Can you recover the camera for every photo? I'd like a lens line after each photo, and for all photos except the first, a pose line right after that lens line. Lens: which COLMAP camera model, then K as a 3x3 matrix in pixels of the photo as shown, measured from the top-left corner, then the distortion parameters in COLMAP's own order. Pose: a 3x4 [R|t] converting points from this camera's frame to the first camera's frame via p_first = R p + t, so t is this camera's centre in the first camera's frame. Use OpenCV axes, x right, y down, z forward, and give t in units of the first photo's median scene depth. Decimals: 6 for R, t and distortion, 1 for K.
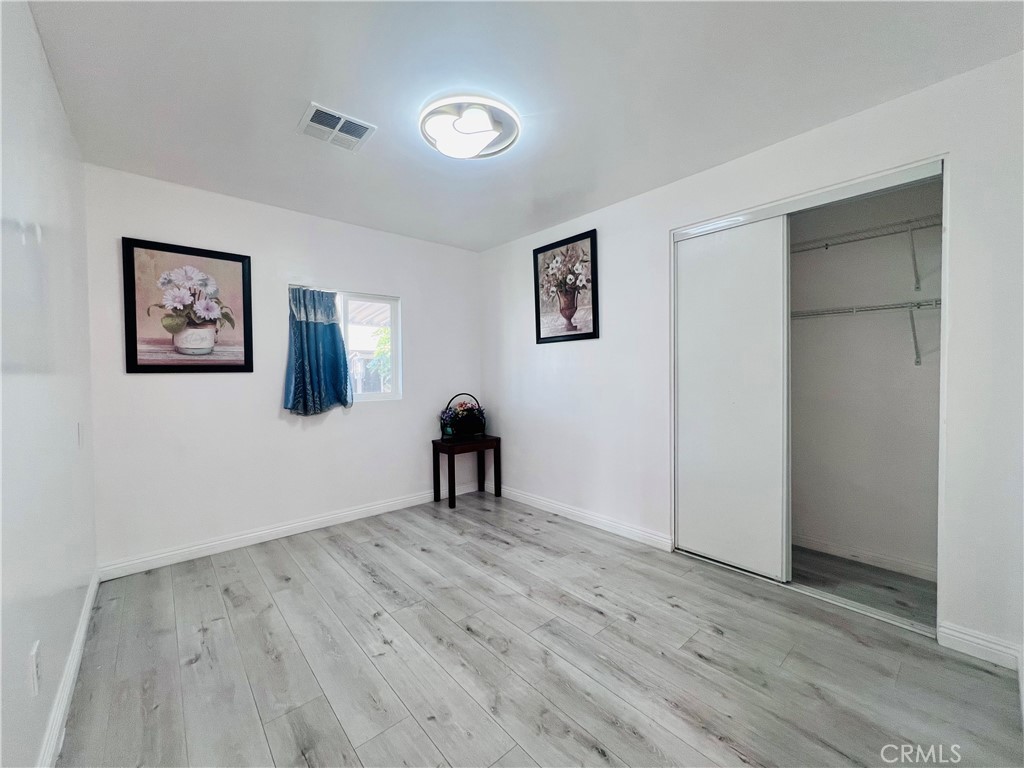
lens RADIAL K [[414.0, 0, 514.1], [0, 414.0, 382.1], [0, 0, 1]] dist [0.003359, 0.000143]
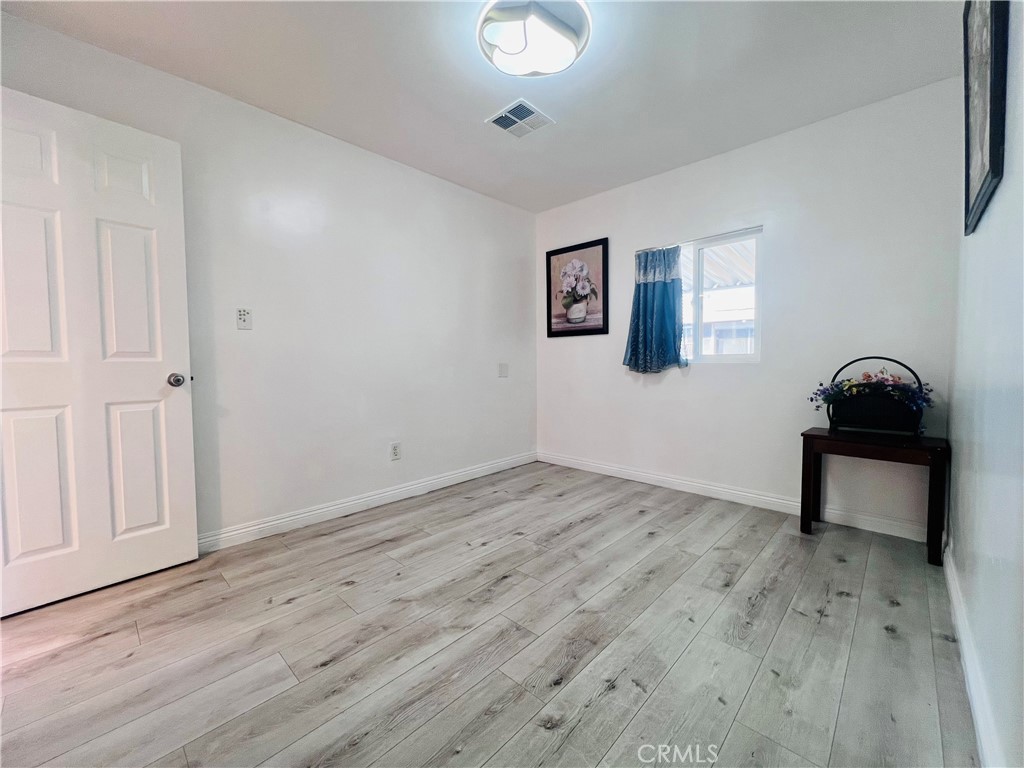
lens RADIAL K [[414.0, 0, 507.0], [0, 414.0, 382.0], [0, 0, 1]] dist [0.003359, 0.000143]
pose [[0.078628, 0.057687, -0.995234, 0.605593], [-0.017738, 0.998247, 0.056461, 0.057665], [0.996746, 0.013215, 0.079513, 0.663749]]
